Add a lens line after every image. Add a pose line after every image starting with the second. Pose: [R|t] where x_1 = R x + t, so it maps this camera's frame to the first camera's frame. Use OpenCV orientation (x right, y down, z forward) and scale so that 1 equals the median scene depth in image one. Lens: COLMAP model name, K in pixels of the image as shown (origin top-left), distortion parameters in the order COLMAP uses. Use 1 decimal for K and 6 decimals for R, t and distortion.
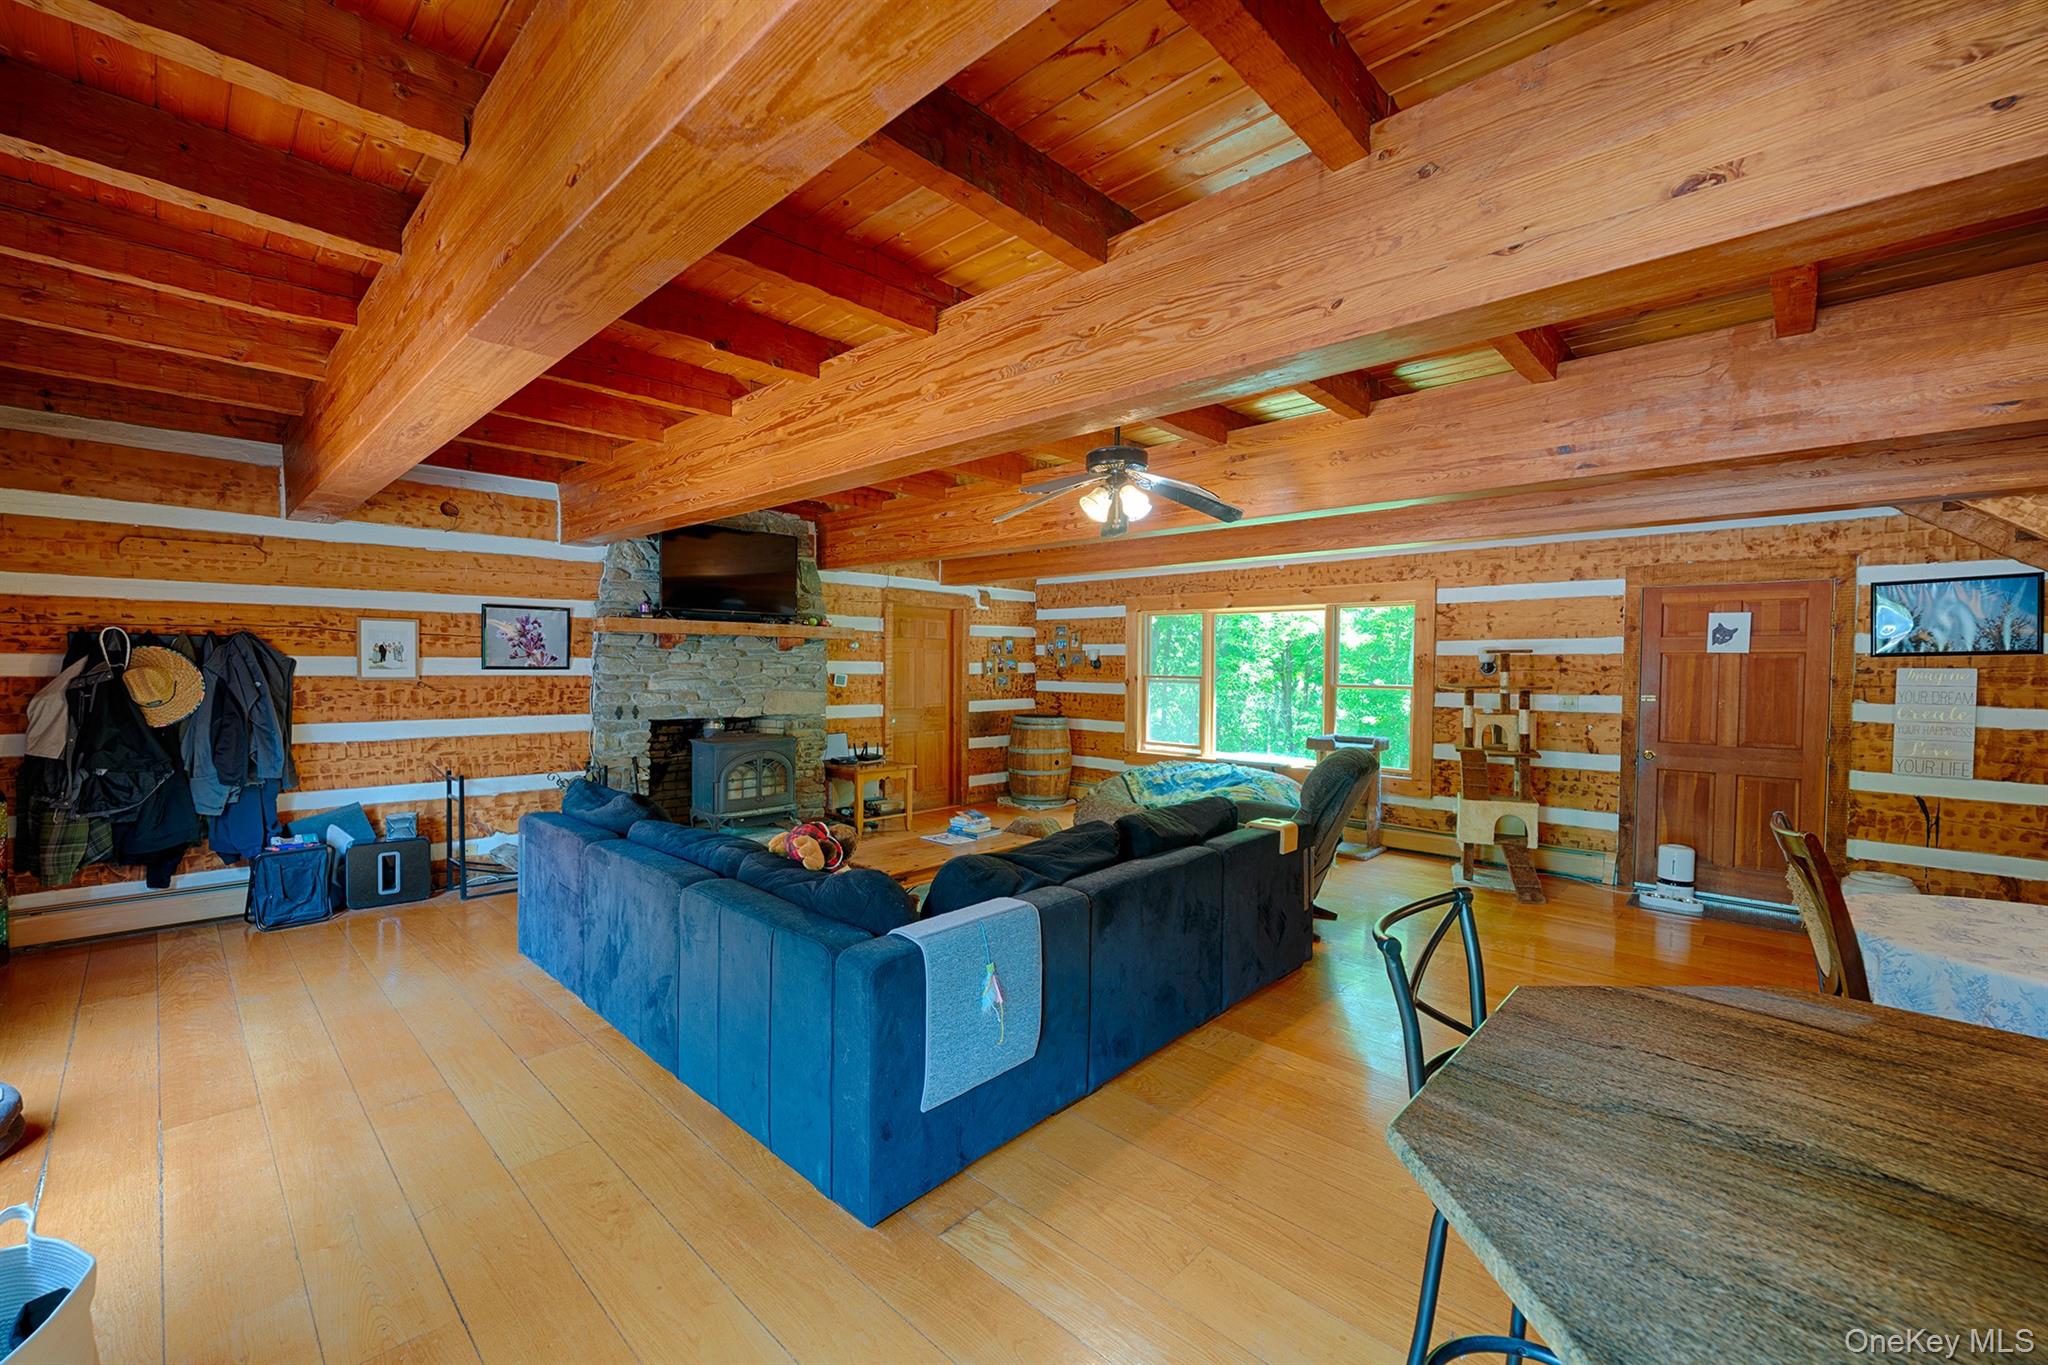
lens RADIAL K [[826.0, 0, 1025.4], [0, 826.0, 681.0], [0, 0, 1]] dist [-0.001131, -0.000298]
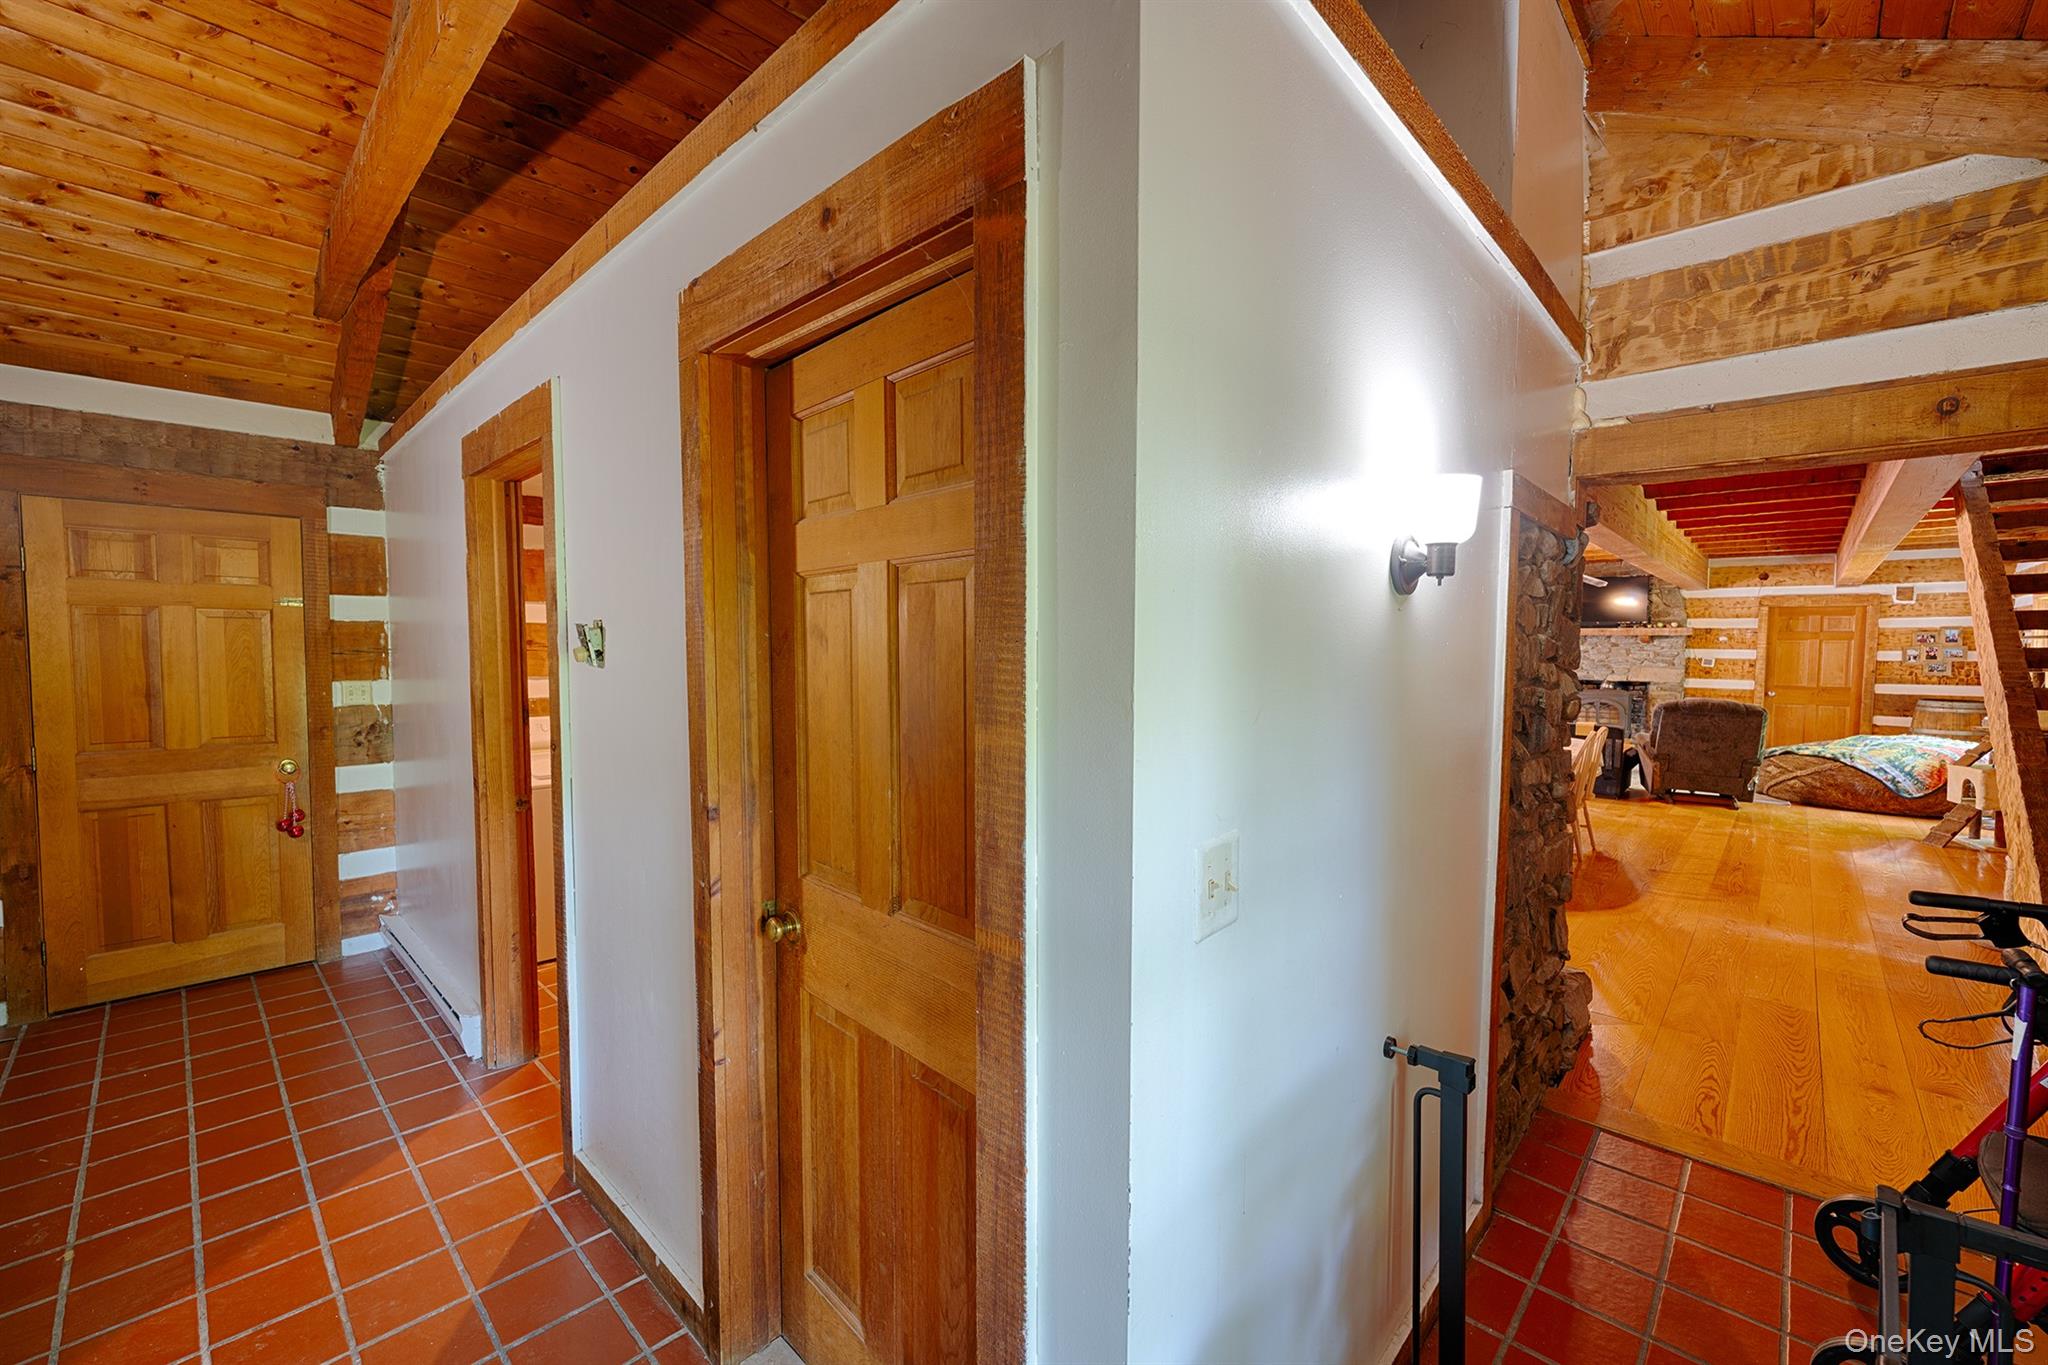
lens RADIAL K [[826.0, 0, 1014.5], [0, 826.0, 690.1], [0, 0, 1]] dist [-0.001131, -0.000298]
pose [[-0.006909, 0.047633, -0.998841, 1.215276], [-0.026900, 0.998494, 0.047803, 0.011363], [0.999614, 0.027200, -0.005617, -0.231859]]
